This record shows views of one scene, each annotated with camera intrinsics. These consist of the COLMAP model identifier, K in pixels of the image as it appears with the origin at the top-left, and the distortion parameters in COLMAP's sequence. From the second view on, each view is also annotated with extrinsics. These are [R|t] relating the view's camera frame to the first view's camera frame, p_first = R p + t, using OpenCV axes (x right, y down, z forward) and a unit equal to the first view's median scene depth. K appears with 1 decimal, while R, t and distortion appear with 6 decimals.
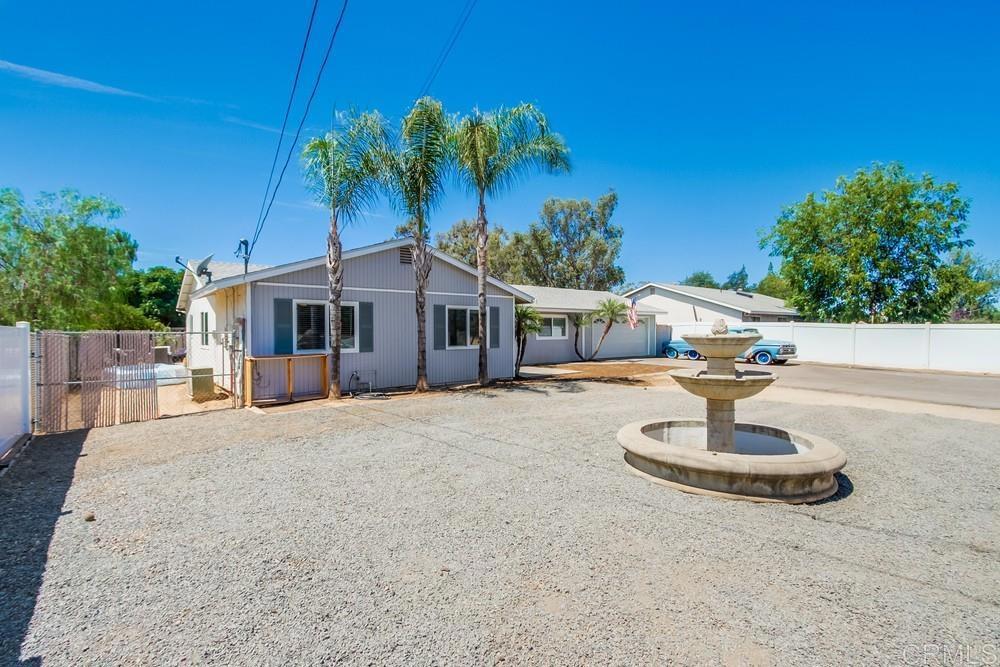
lens RADIAL K [[469.4, 0, 490.0], [0, 469.4, 327.4], [0, 0, 1]] dist [0.005596, 0.000787]
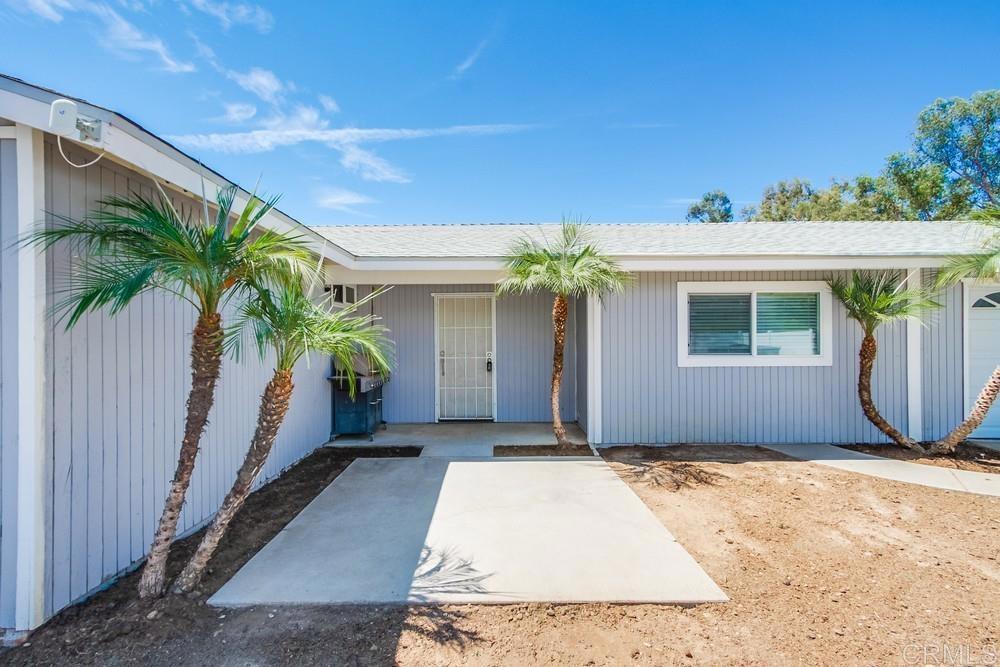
lens RADIAL K [[469.4, 0, 490.0], [0, 469.4, 327.4], [0, 0, 1]] dist [0.005596, 0.000787]
pose [[0.781086, -0.016655, -0.624201, 0.181159], [0.010595, 0.999854, -0.013421, 0.003184], [0.624334, 0.003870, 0.781148, 0.636974]]
